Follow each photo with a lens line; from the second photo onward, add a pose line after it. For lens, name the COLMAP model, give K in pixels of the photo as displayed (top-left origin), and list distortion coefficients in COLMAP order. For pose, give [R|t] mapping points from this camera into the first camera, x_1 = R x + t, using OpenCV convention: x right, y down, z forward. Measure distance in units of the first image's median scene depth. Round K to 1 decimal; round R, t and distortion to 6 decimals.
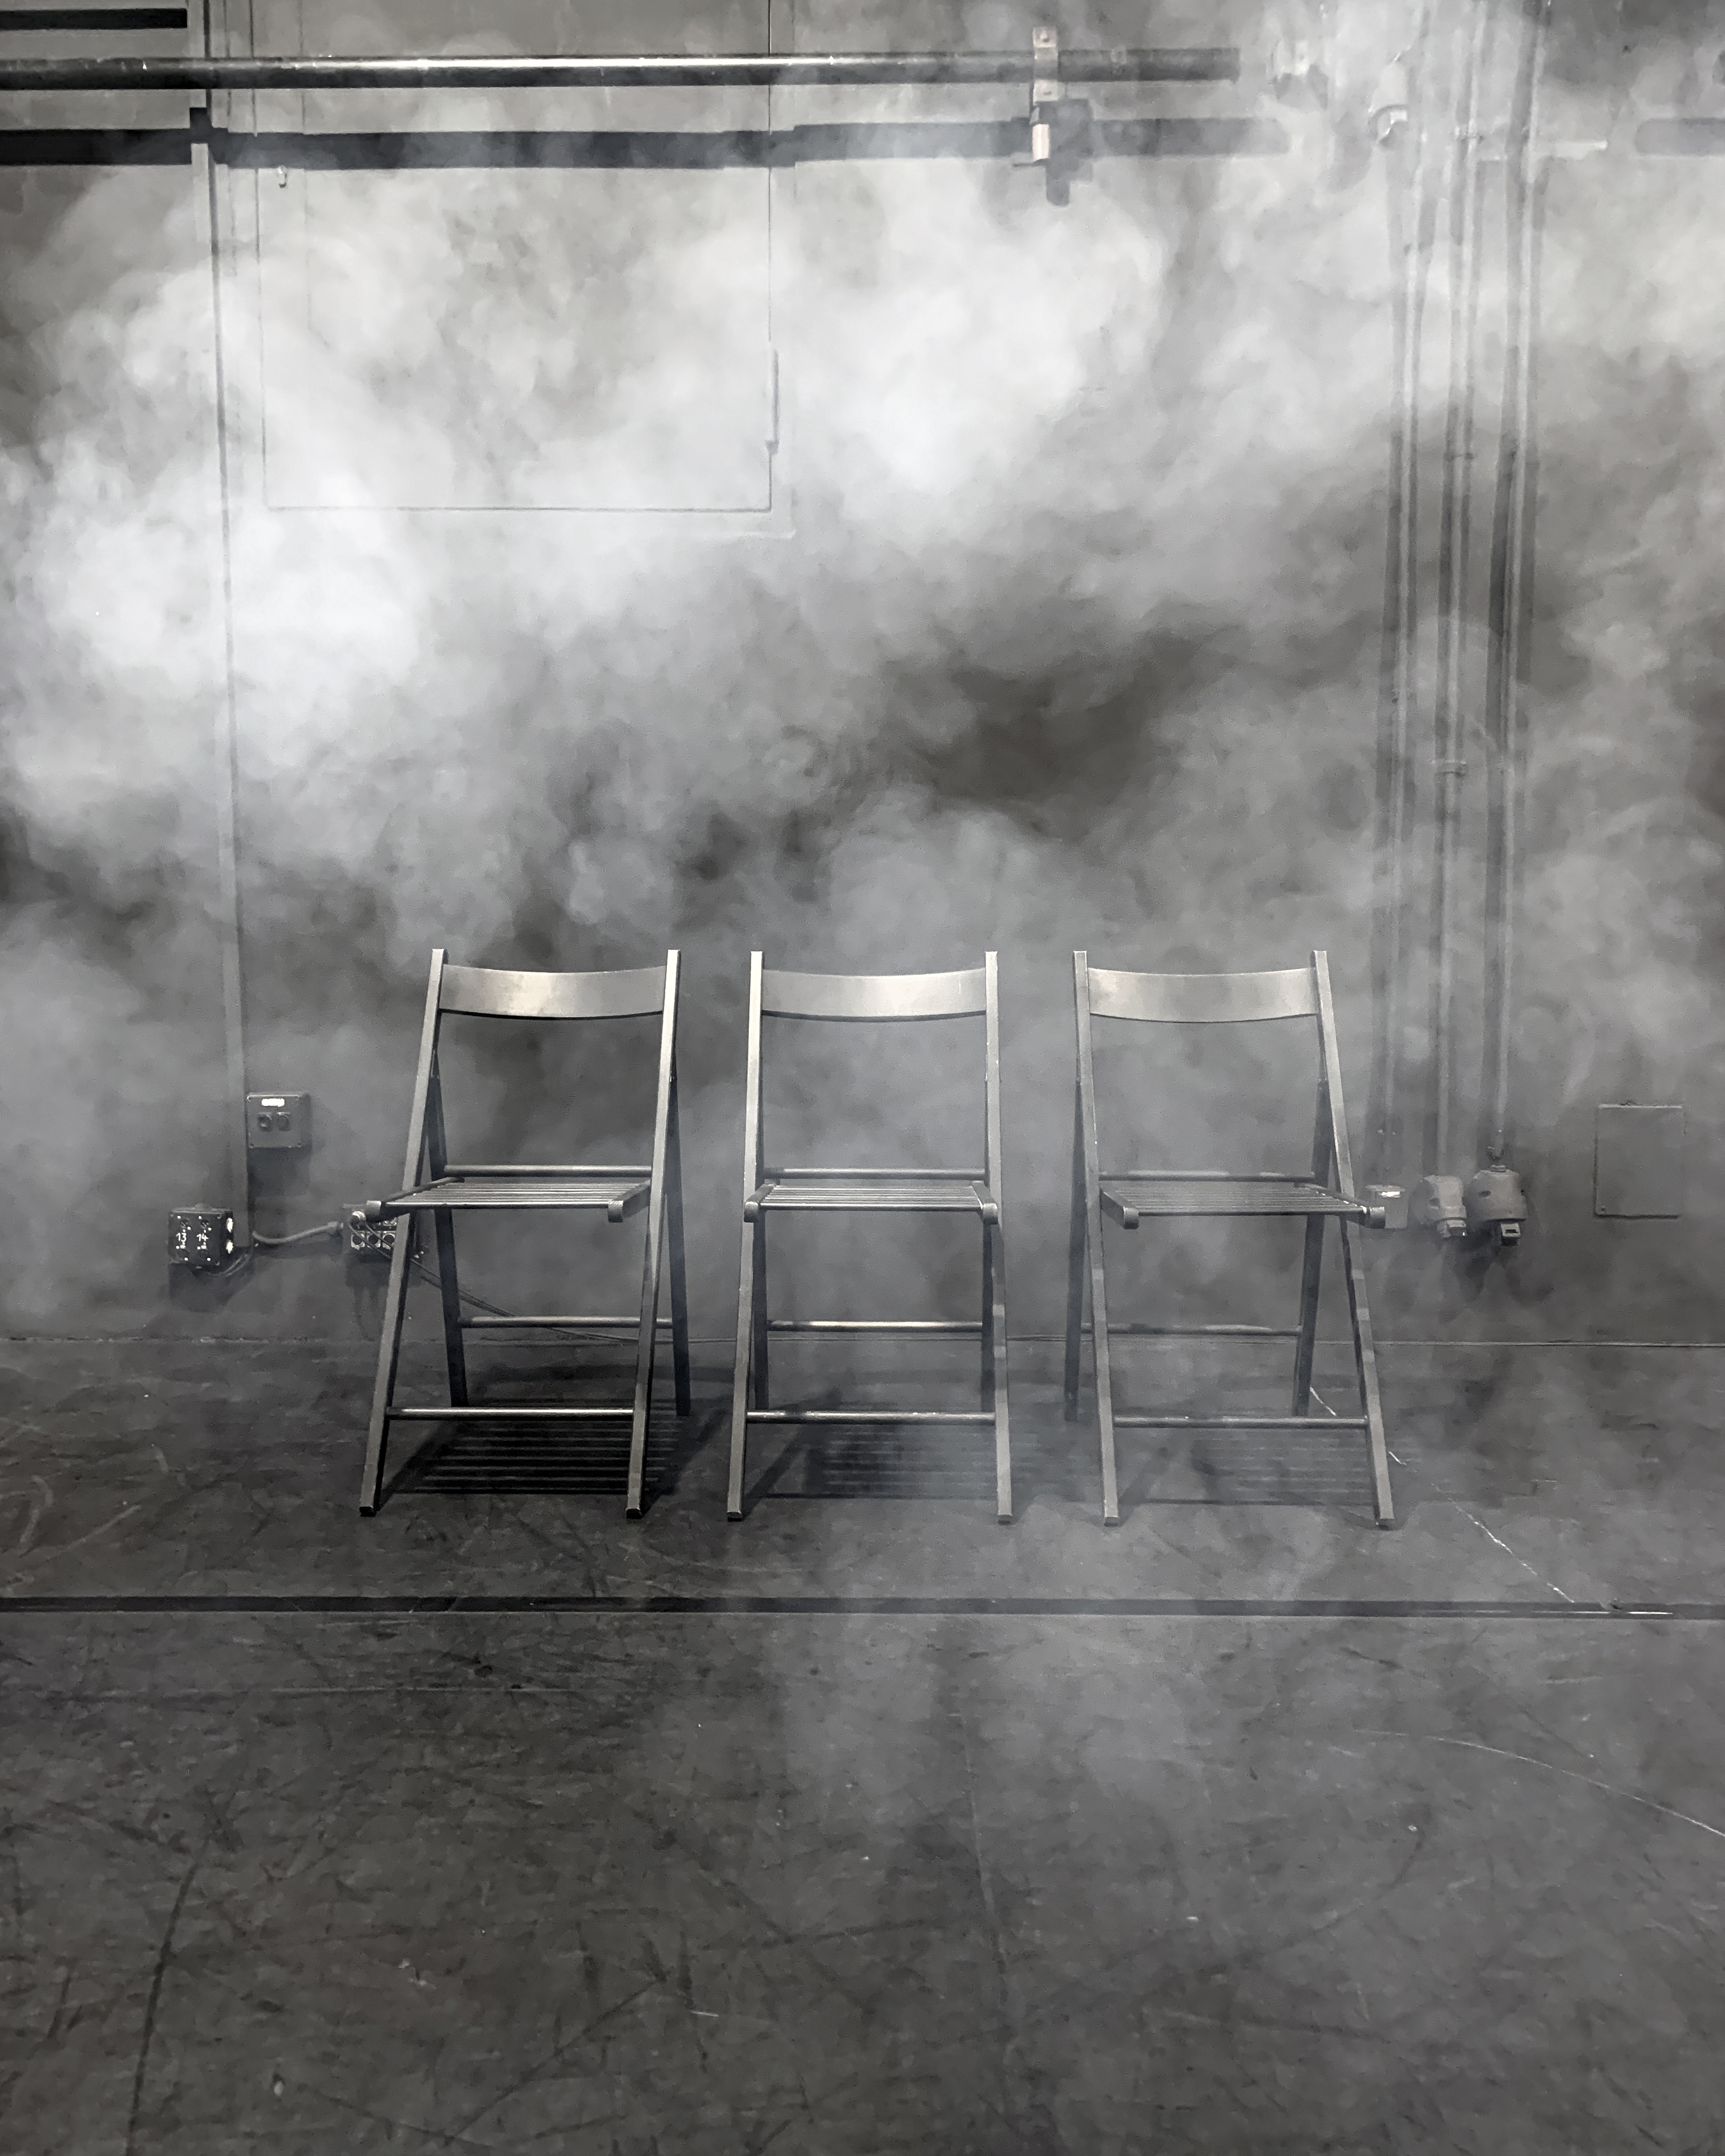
lens RADIAL K [[1932.2, 0, 862.5], [0, 1932.2, 1078.0], [0, 0, 1]] dist [0.002201, 0.004805]
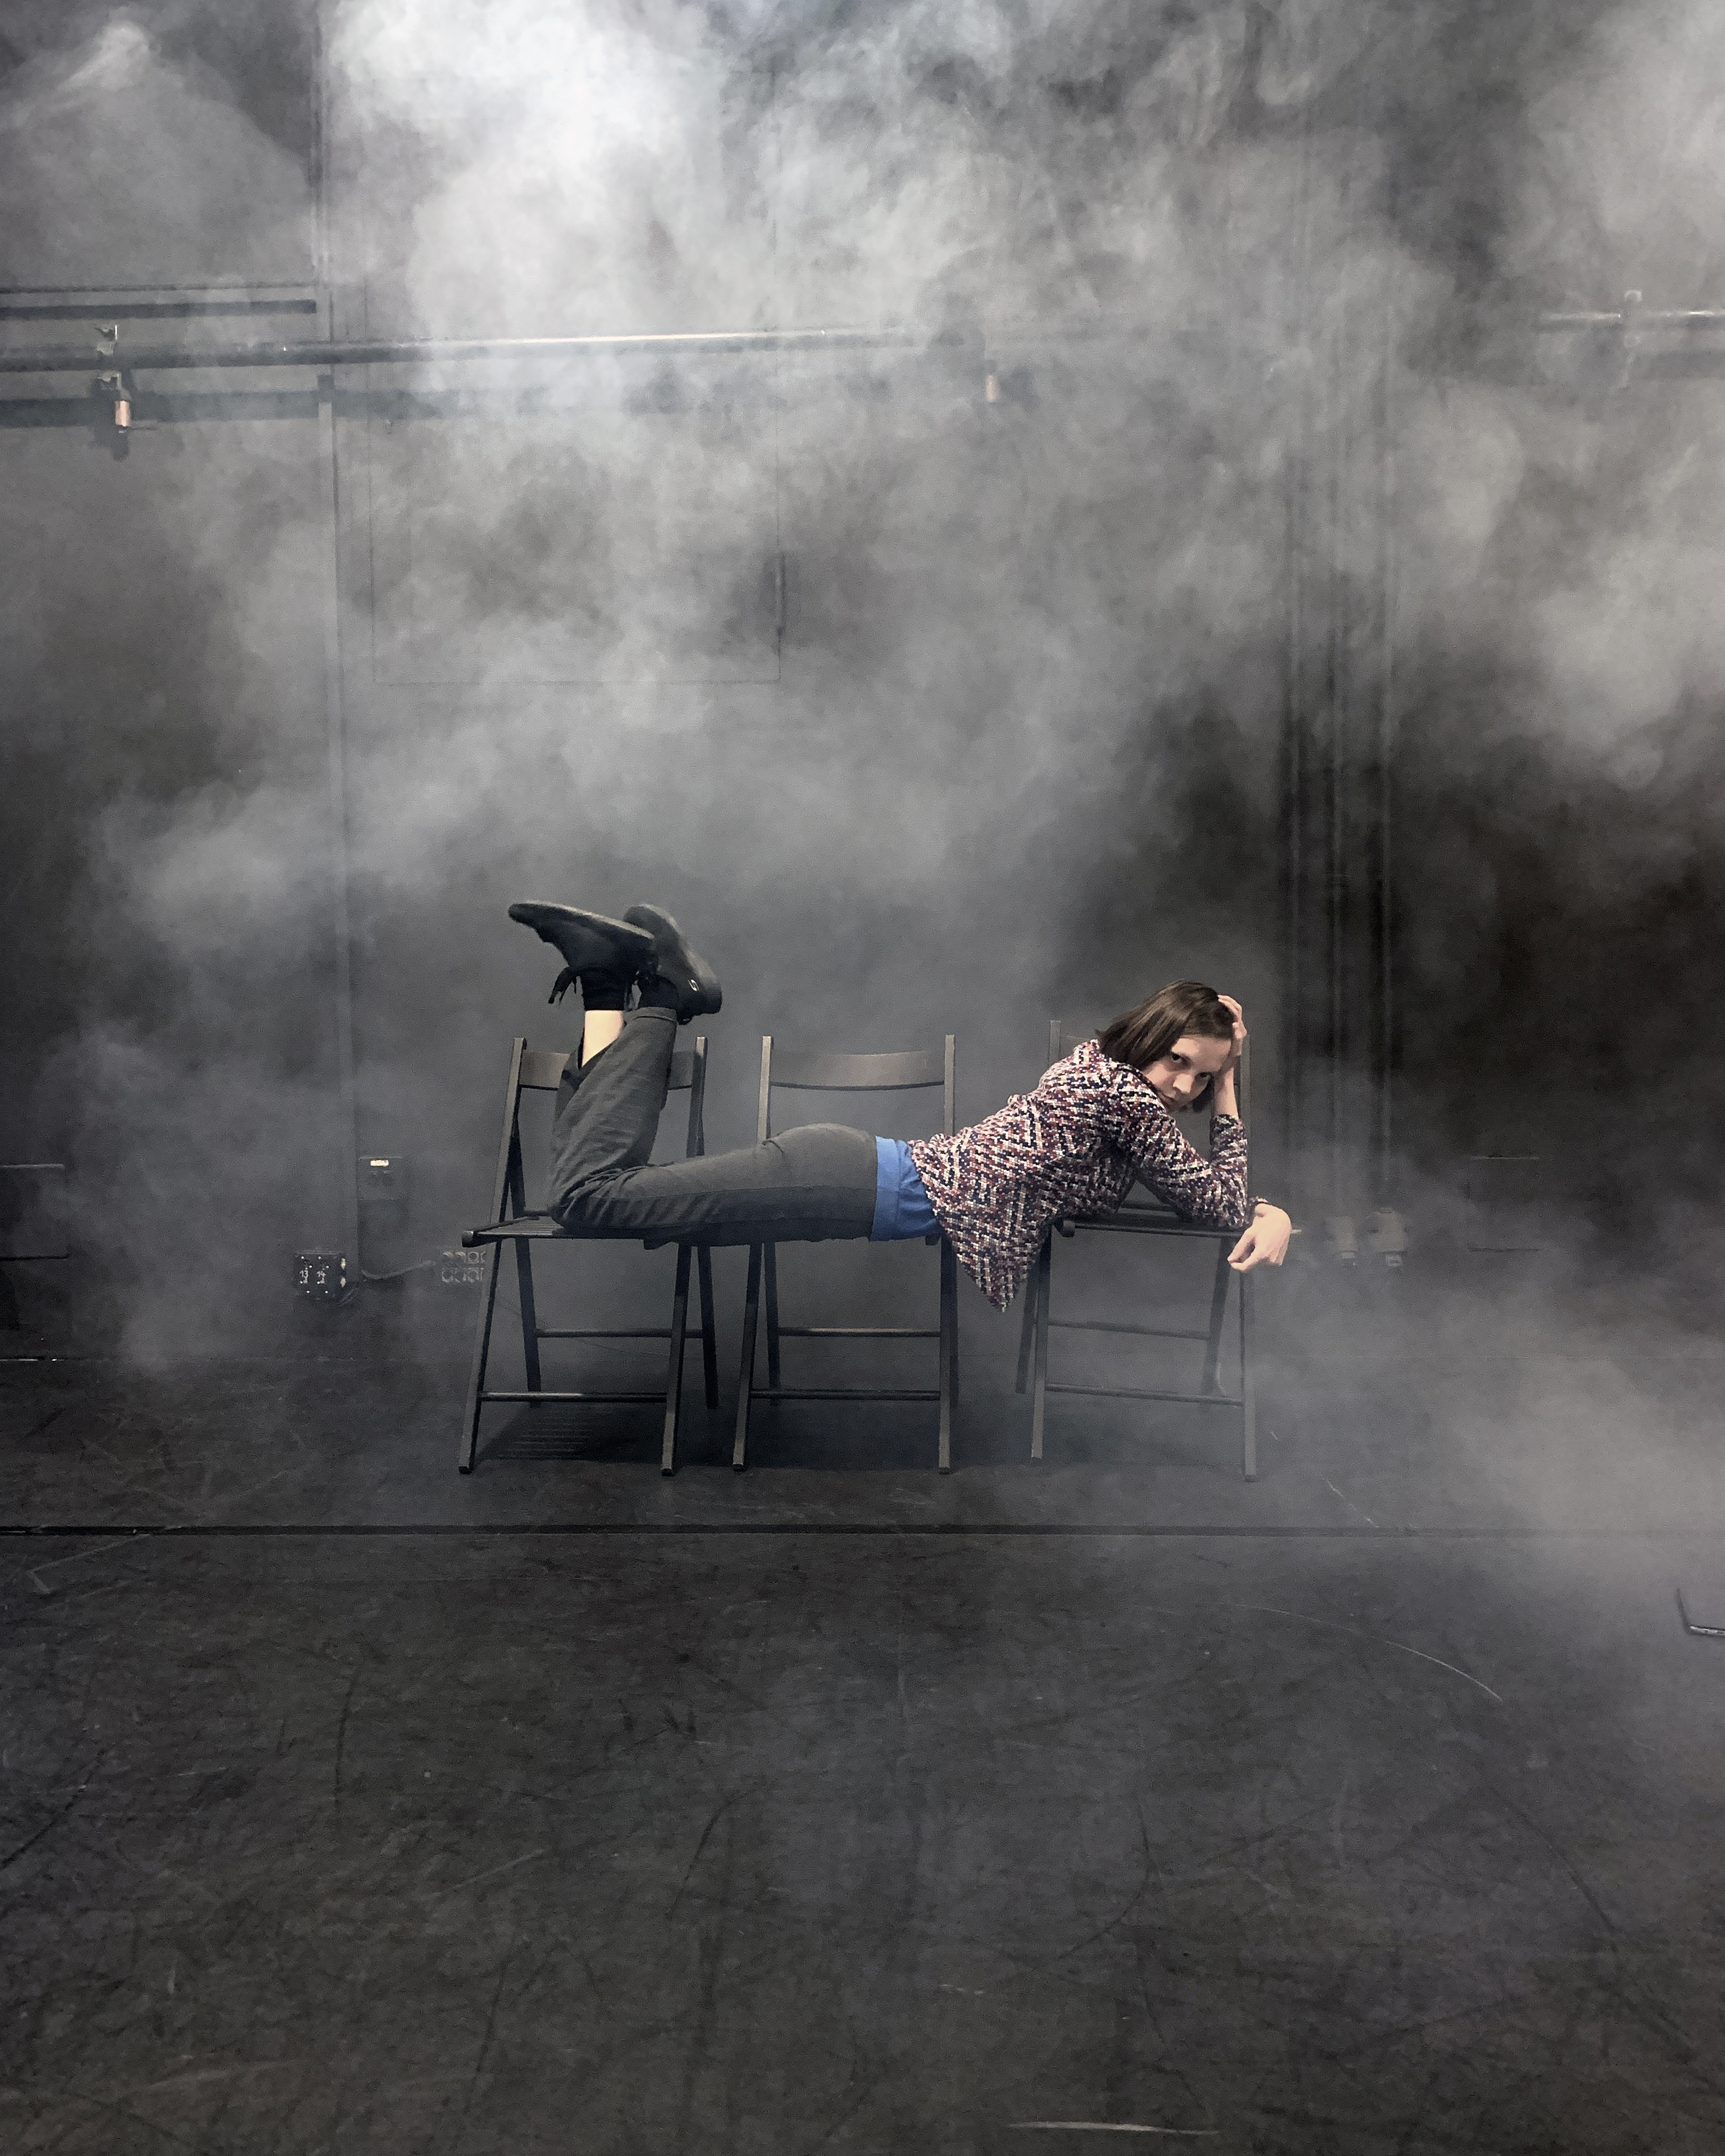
lens RADIAL K [[1932.2, 0, 862.5], [0, 1932.2, 1078.0], [0, 0, 1]] dist [0.002201, 0.004805]
pose [[0.999567, -0.008786, -0.028098, 0.073704], [0.007610, 0.999101, -0.041699, 0.023103], [0.028439, 0.041467, 0.998735, -0.432285]]
